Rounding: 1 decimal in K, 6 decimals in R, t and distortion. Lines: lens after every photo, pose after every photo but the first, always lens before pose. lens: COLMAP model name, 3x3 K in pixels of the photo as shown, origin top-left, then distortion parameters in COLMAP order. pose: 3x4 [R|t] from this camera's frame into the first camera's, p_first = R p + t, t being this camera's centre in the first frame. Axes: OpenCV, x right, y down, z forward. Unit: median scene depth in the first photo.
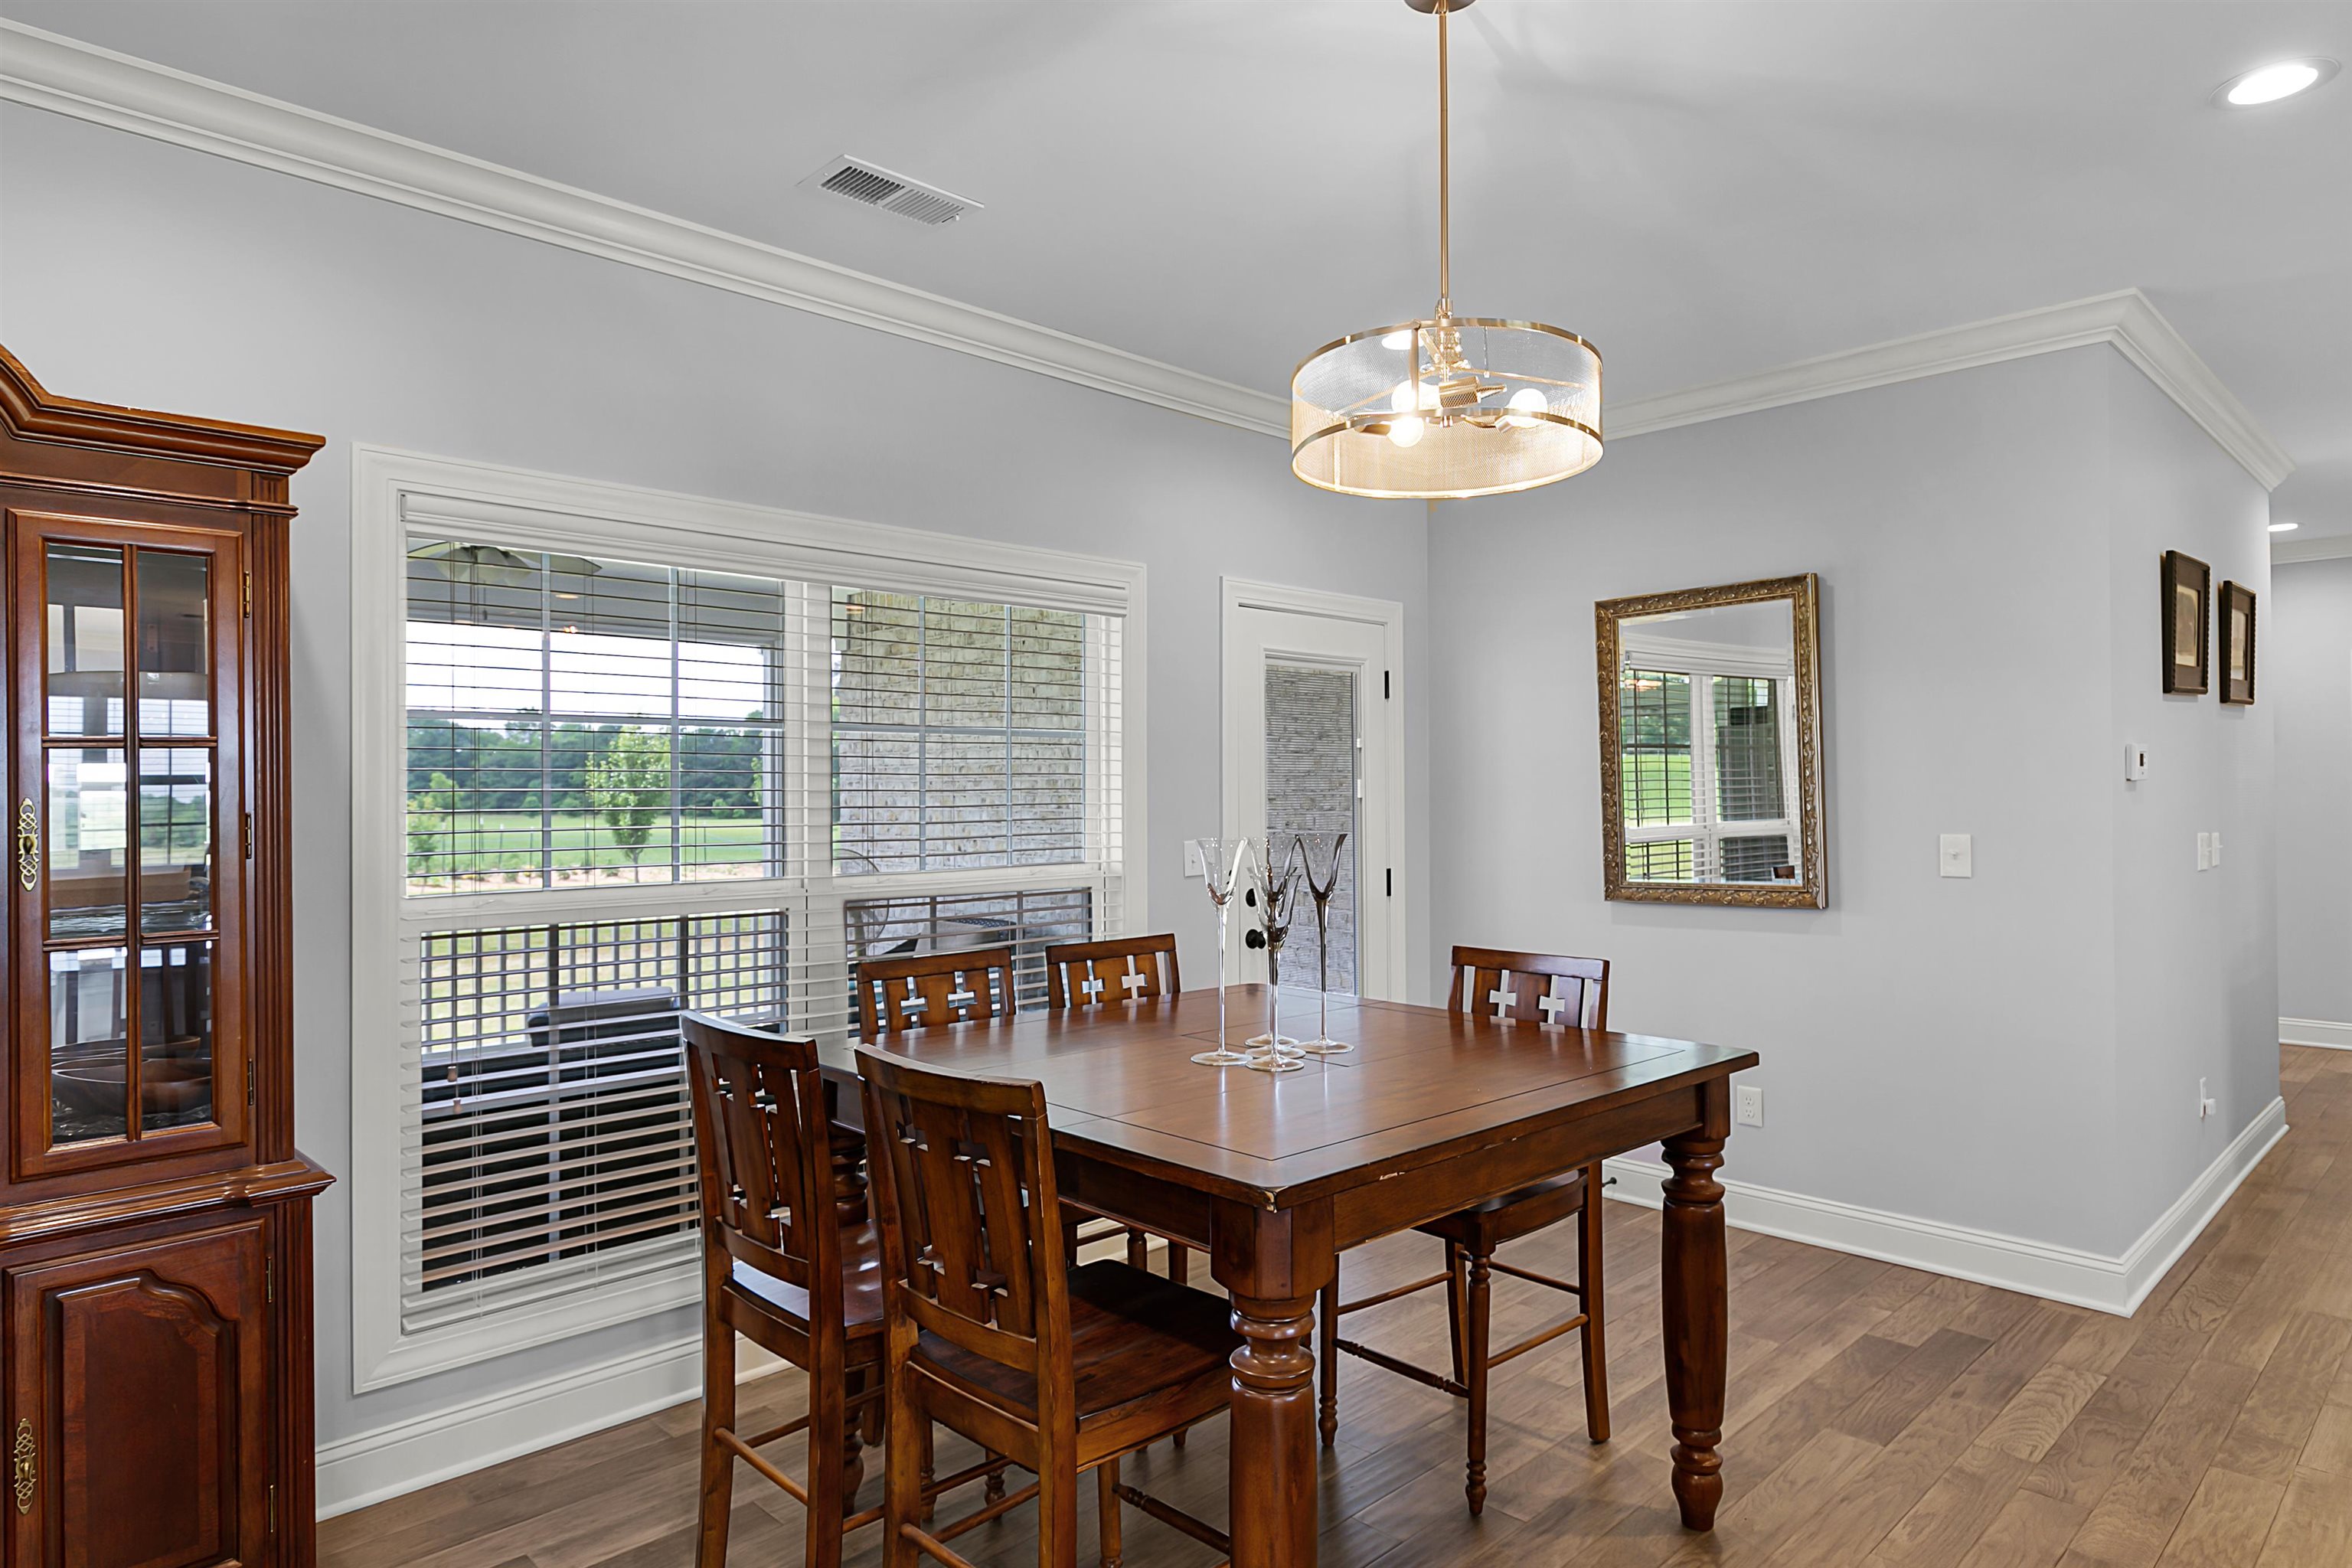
lens RADIAL K [[1388.2, 0, 1177.8], [0, 1388.2, 783.4], [0, 0, 1]] dist [-0.001681, -0.000156]
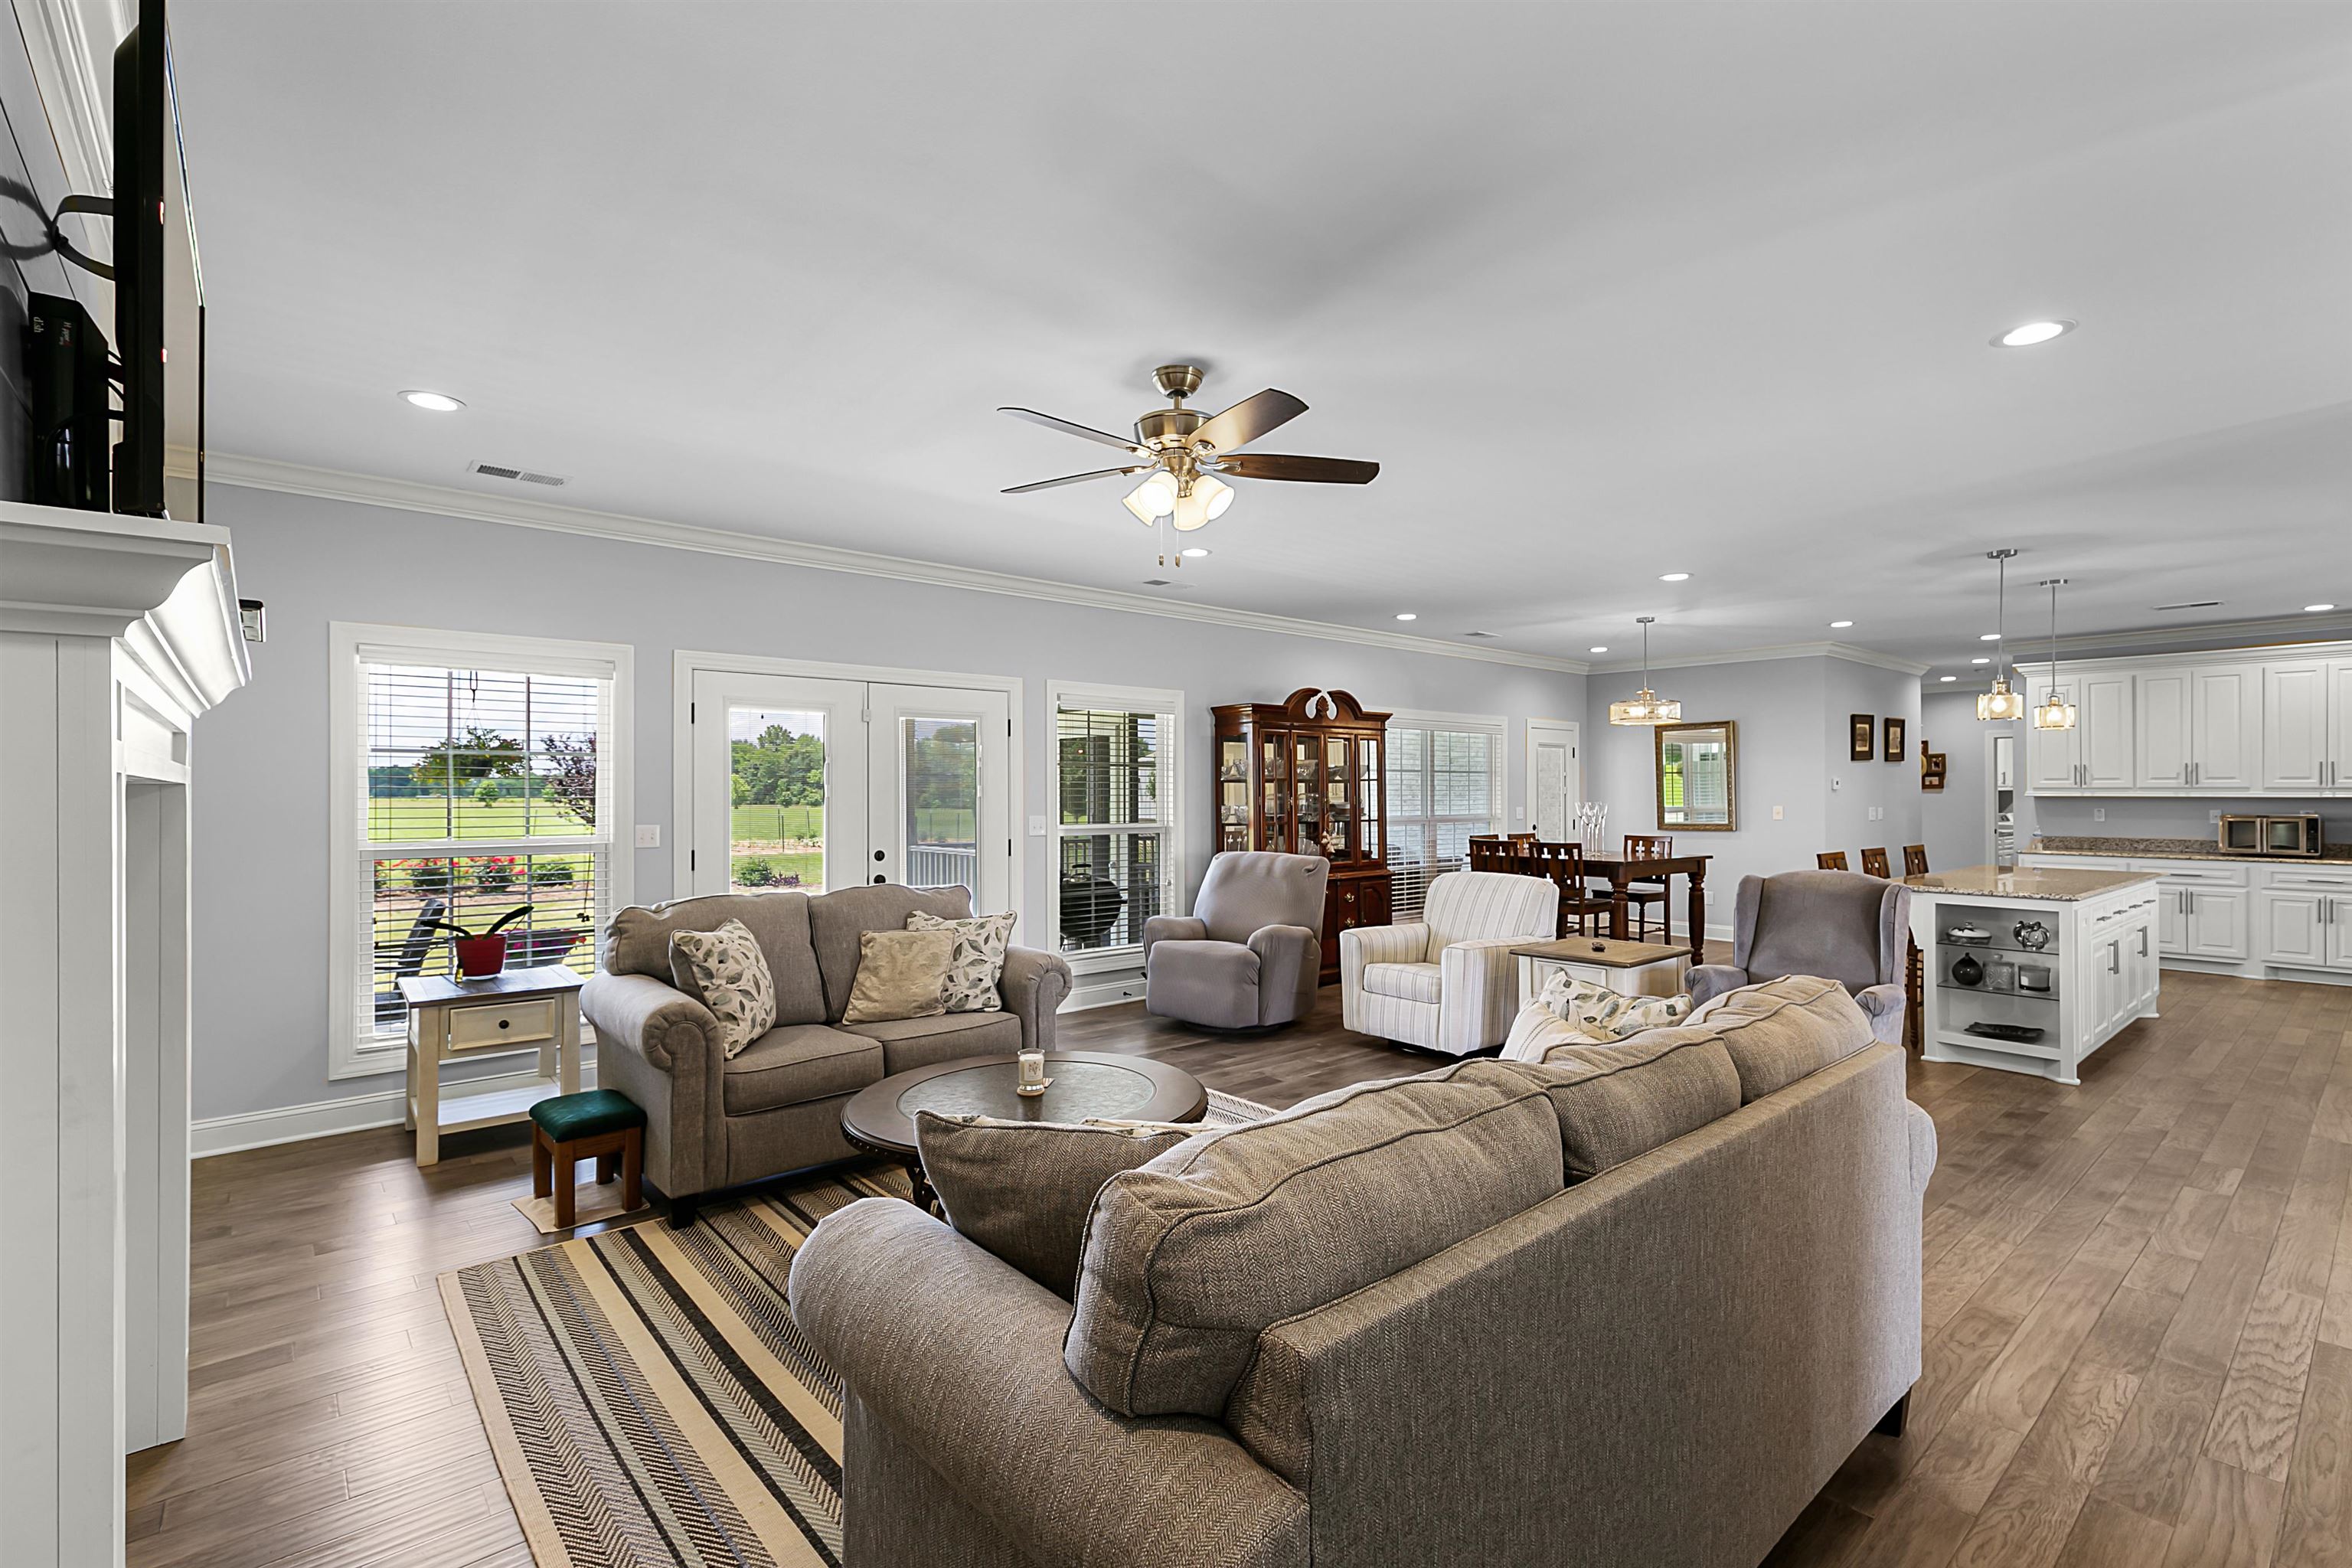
lens RADIAL K [[1071.4, 0, 1173.7], [0, 1071.4, 789.3], [0, 0, 1]] dist [0.000816, 0.000025]
pose [[0.997412, 0.005298, -0.071706, -0.592761], [-0.005055, 0.999981, 0.003572, -0.002953], [0.071724, -0.003201, 0.997419, -1.426618]]
